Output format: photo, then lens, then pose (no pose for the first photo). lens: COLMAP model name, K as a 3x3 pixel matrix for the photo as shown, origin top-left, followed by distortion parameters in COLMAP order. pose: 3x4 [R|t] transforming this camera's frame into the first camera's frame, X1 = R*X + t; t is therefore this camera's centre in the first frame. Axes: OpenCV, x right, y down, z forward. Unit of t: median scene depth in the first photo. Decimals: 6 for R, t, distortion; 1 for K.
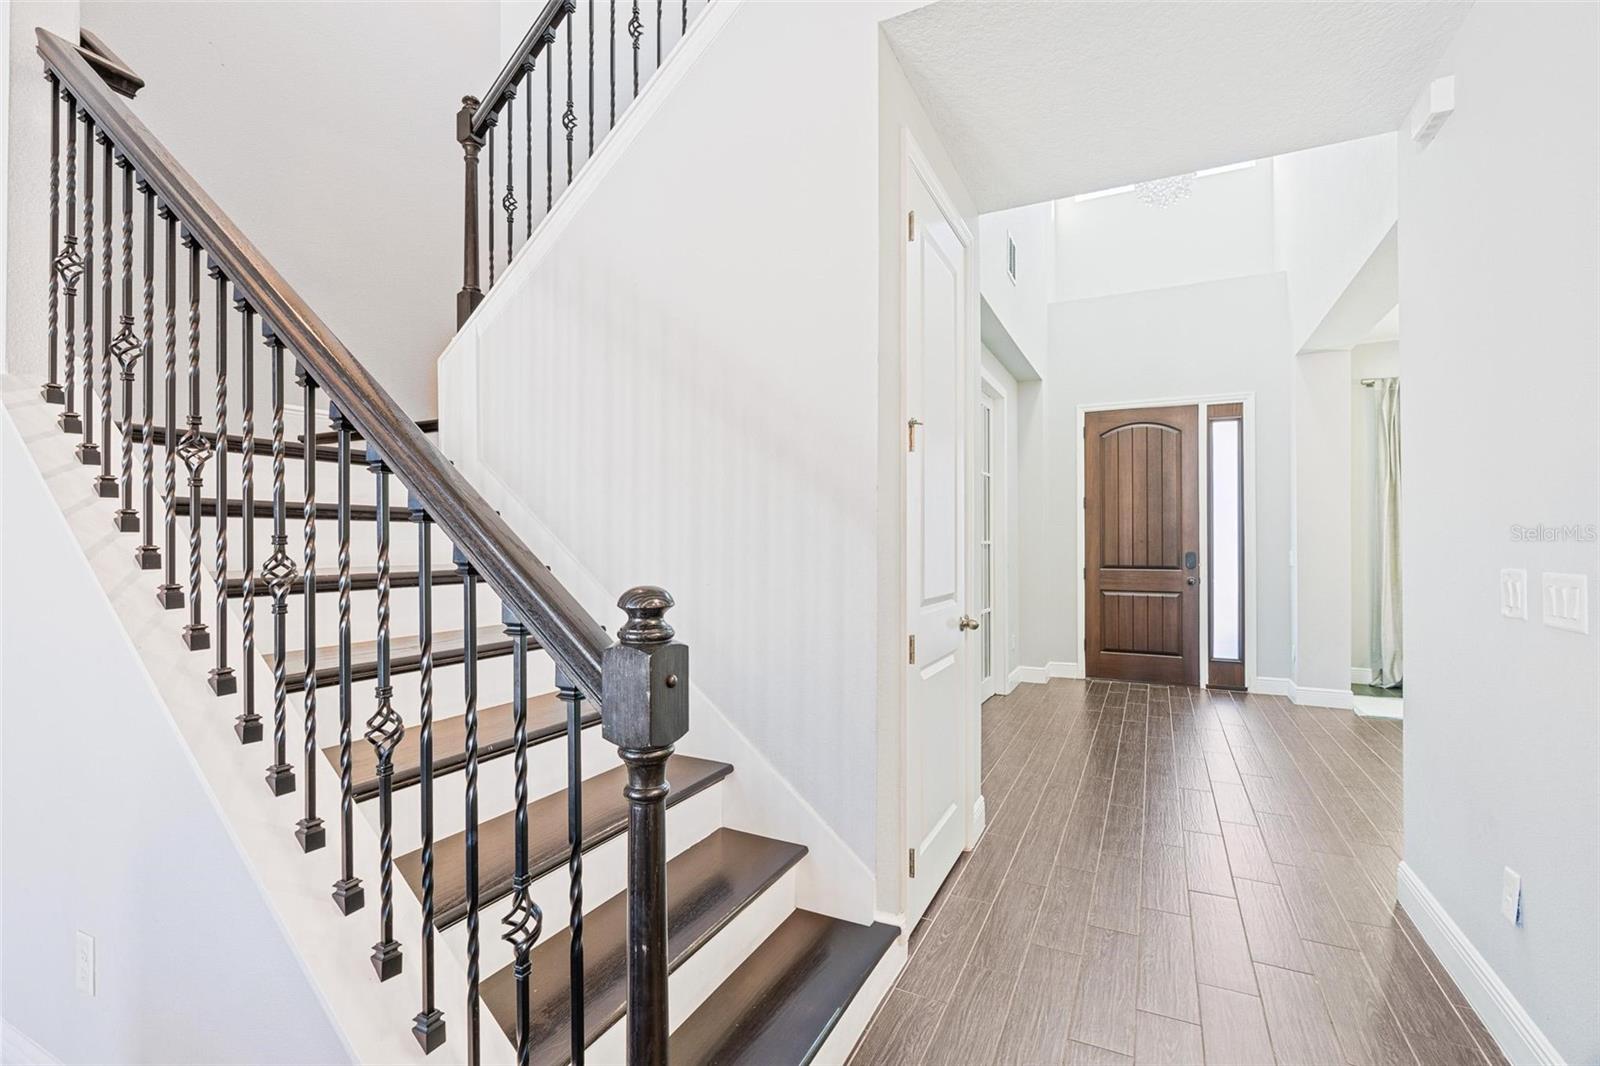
lens RADIAL K [[721.9, 0, 797.3], [0, 721.9, 540.4], [0, 0, 1]] dist [-0.002066, 0.000292]
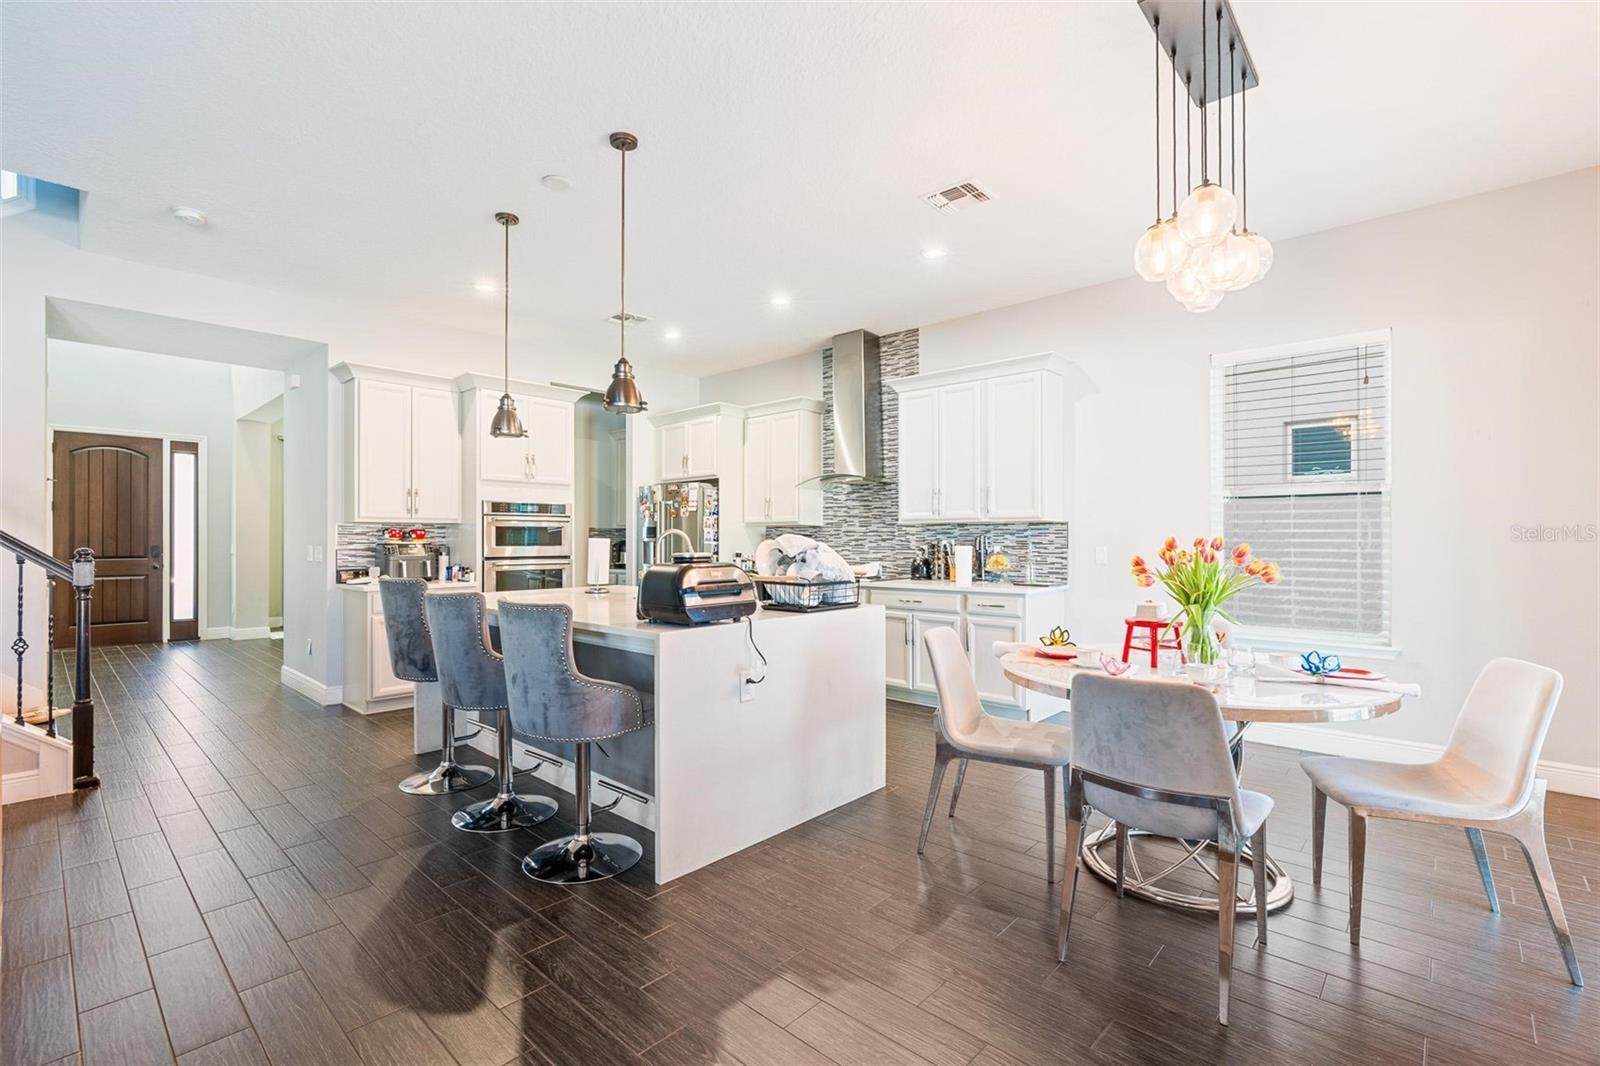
lens RADIAL K [[717.9, 0, 800.0], [0, 717.9, 533.0], [0, 0, 1]] dist [-0.013786, 0.004736]
pose [[0.282128, 0.008711, 0.959337, -0.421387], [-0.003051, 0.999962, -0.008183, 0.000082], [-0.959372, -0.000618, 0.282144, -0.577568]]
